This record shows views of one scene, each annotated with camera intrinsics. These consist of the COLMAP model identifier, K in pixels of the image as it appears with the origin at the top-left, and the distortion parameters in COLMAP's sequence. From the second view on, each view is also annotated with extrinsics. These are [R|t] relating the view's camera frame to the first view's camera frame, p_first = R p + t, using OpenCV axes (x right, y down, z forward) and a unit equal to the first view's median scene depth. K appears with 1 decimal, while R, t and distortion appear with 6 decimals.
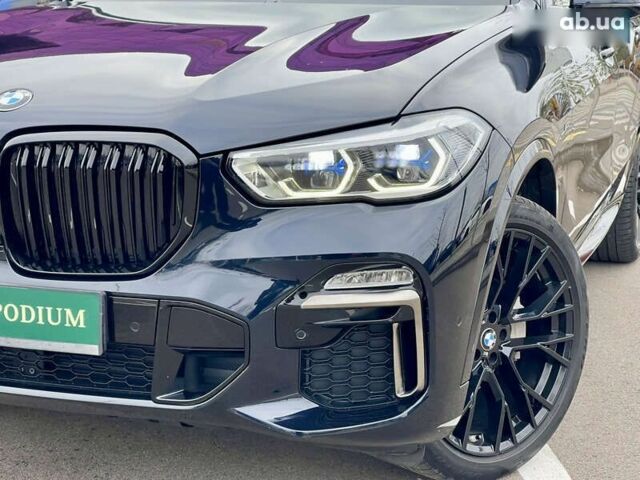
lens RADIAL K [[1156.4, 0, 309.1], [0, 1156.4, 234.0], [0, 0, 1]] dist [0.194983, 0.000000]
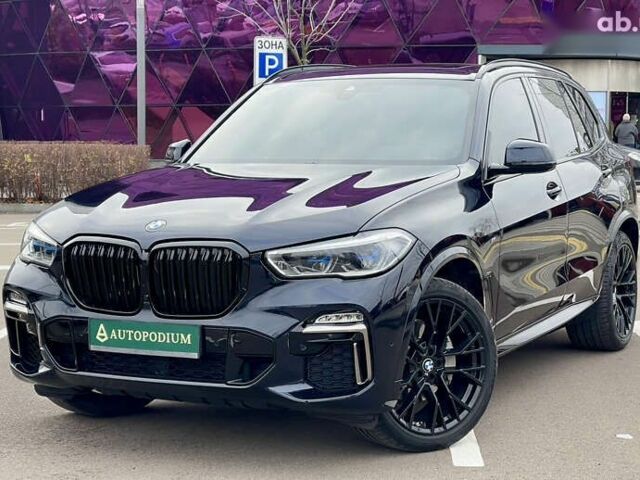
lens RADIAL K [[1244.6, 0, 293.7], [0, 1244.6, 246.5], [0, 0, 1]] dist [0.195199, 0.000000]
pose [[0.993465, -0.004760, -0.114035, 0.204958], [-0.006504, 0.995145, -0.098206, 0.119662], [0.113949, 0.098306, 0.988611, -0.995893]]
